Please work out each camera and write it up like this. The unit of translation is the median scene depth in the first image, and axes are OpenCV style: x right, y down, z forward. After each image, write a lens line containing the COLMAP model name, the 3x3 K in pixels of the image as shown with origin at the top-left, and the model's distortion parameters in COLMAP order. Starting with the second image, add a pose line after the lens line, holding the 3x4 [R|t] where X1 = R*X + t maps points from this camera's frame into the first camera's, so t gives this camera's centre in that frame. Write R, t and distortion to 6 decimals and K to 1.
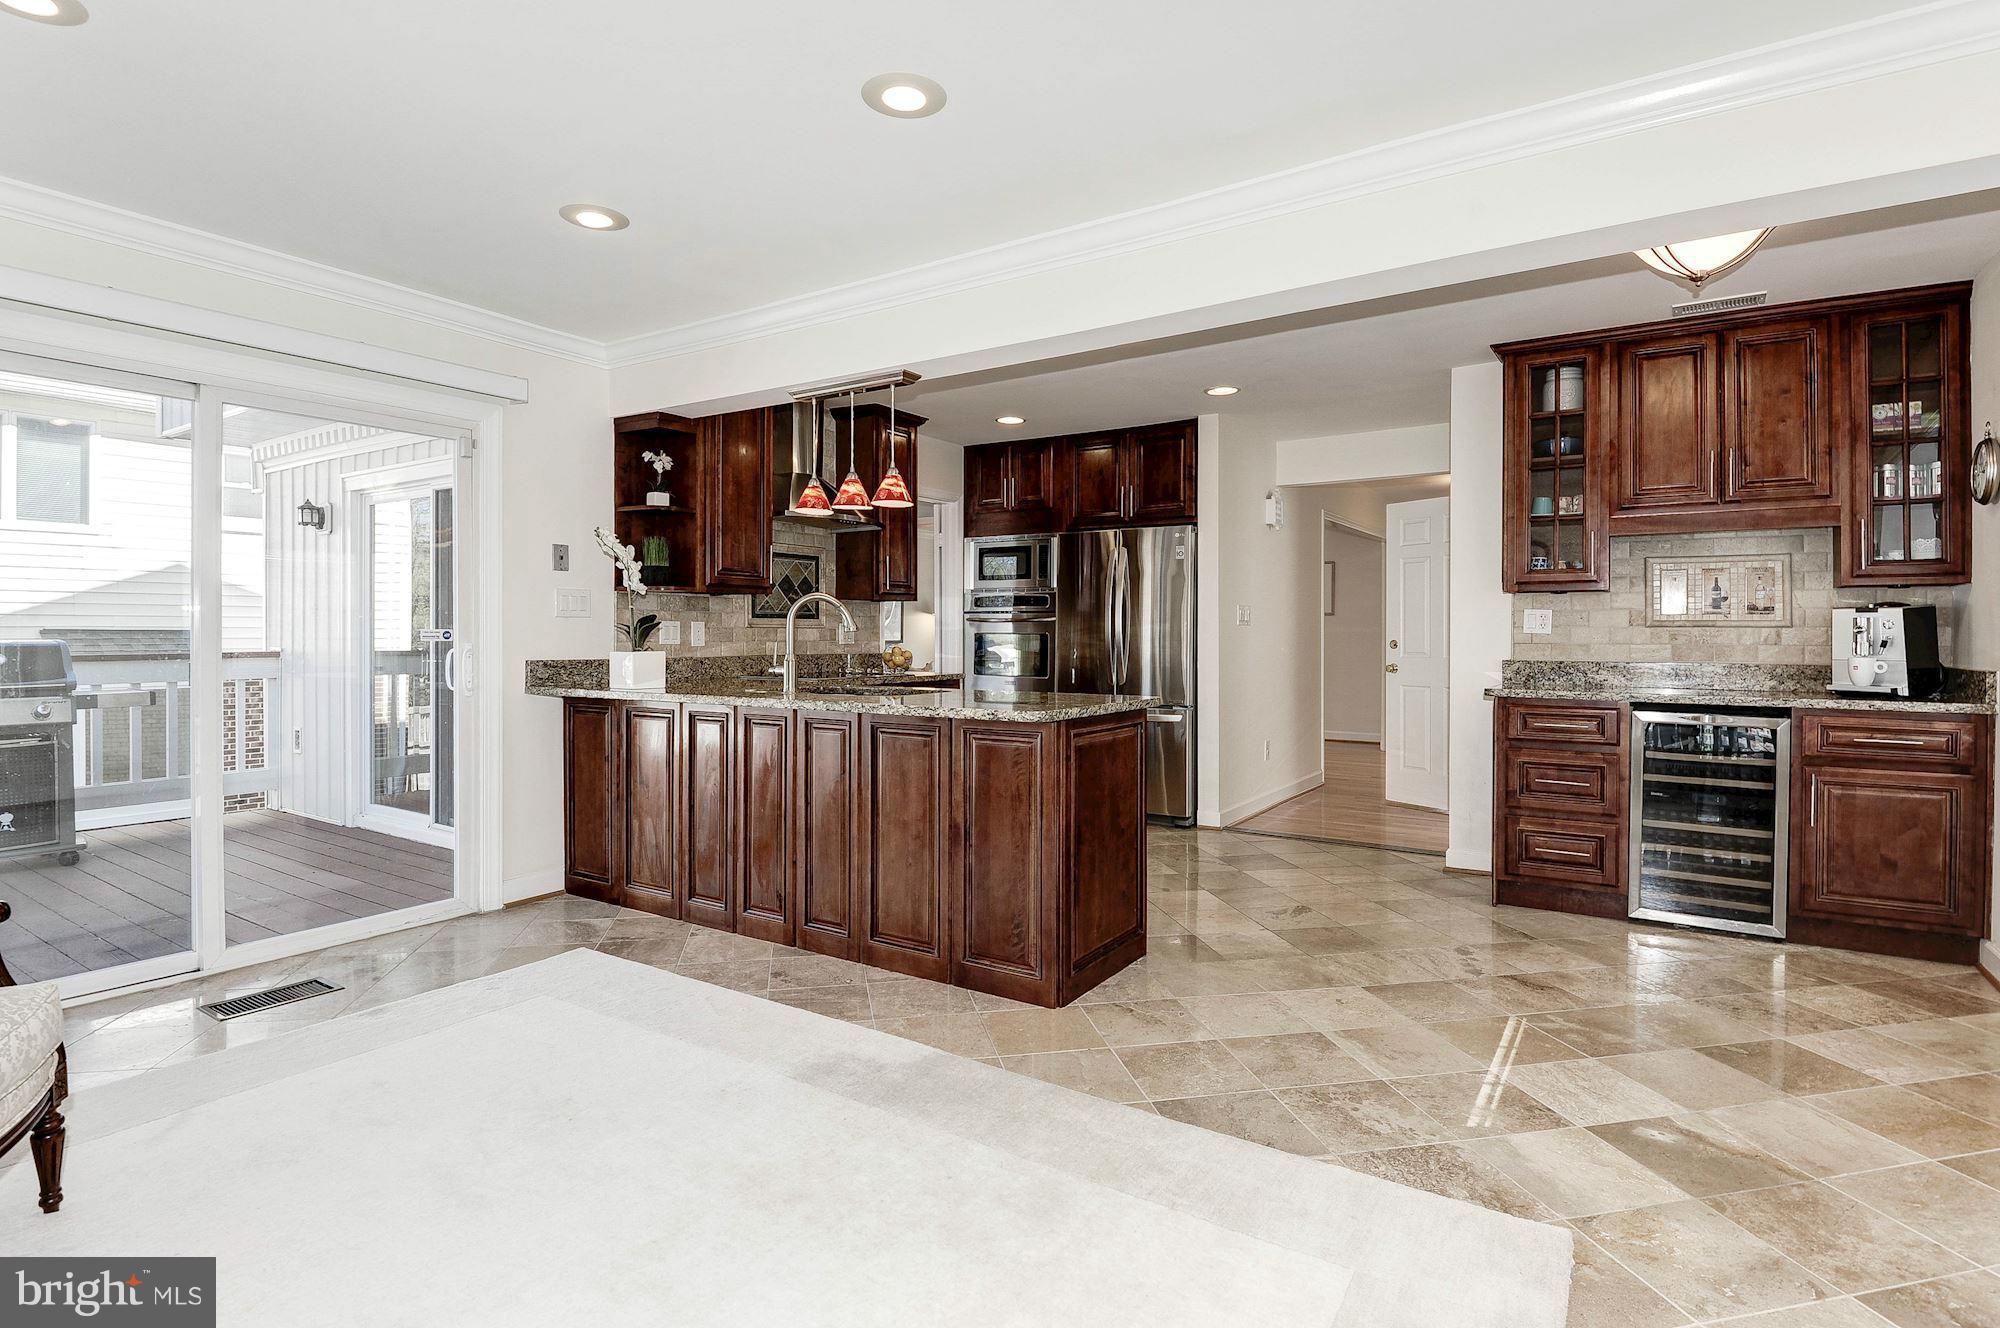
lens RADIAL K [[997.7, 0, 998.4], [0, 997.7, 632.8], [0, 0, 1]] dist [0.000211, 0.000057]
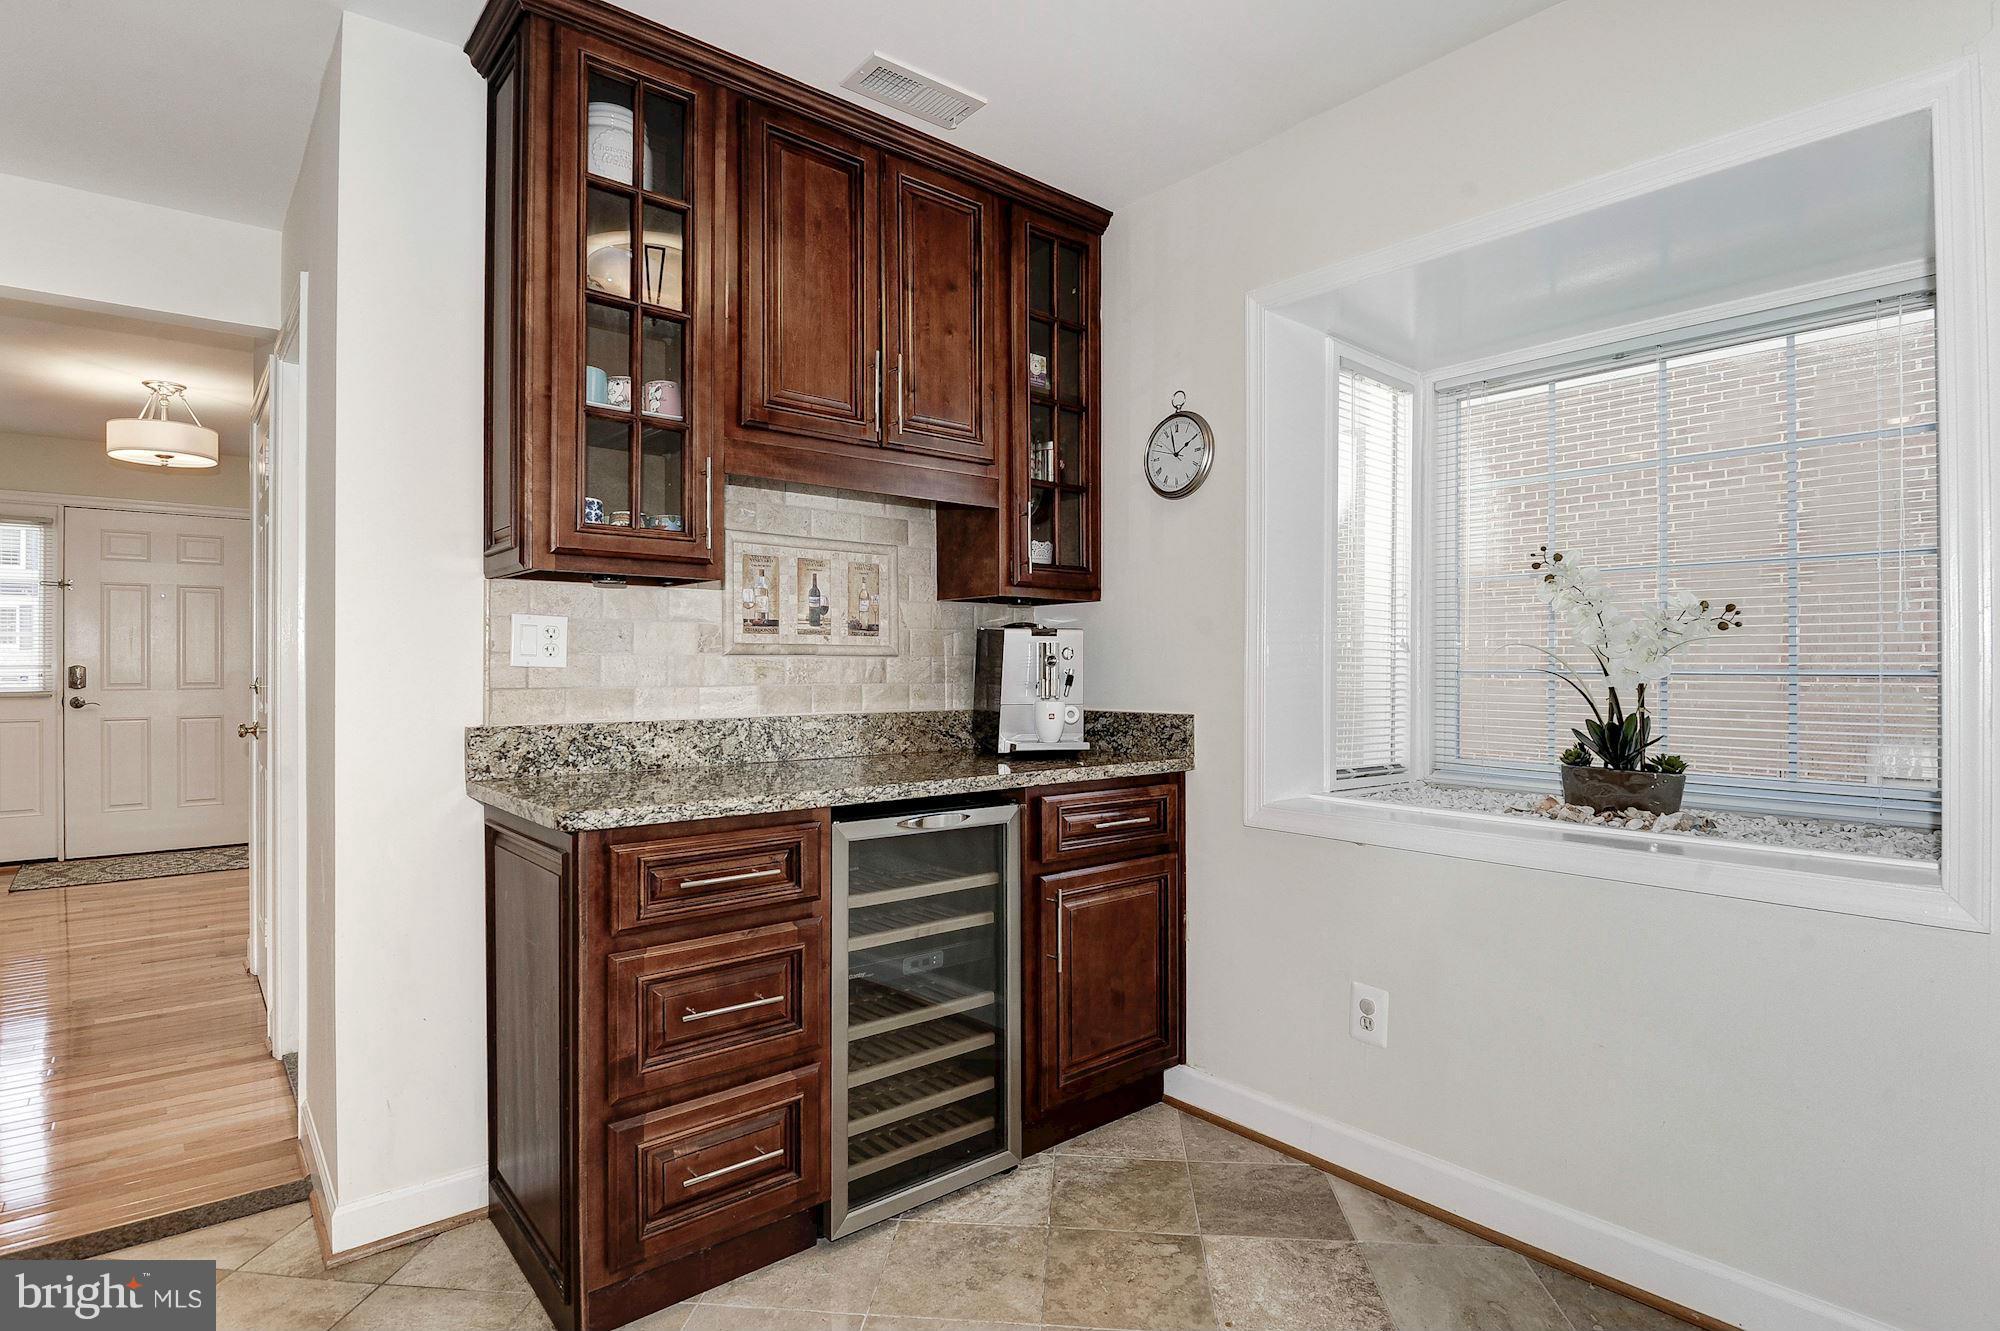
lens RADIAL K [[1018.6, 0, 996.9], [0, 1018.6, 659.2], [0, 0, 1]] dist [-0.000503, 0.000033]
pose [[0.286472, -0.001124, 0.958088, 0.160954], [0.000061, 0.999999, 0.001155, -0.004556], [-0.958089, -0.000272, 0.286472, 0.738682]]
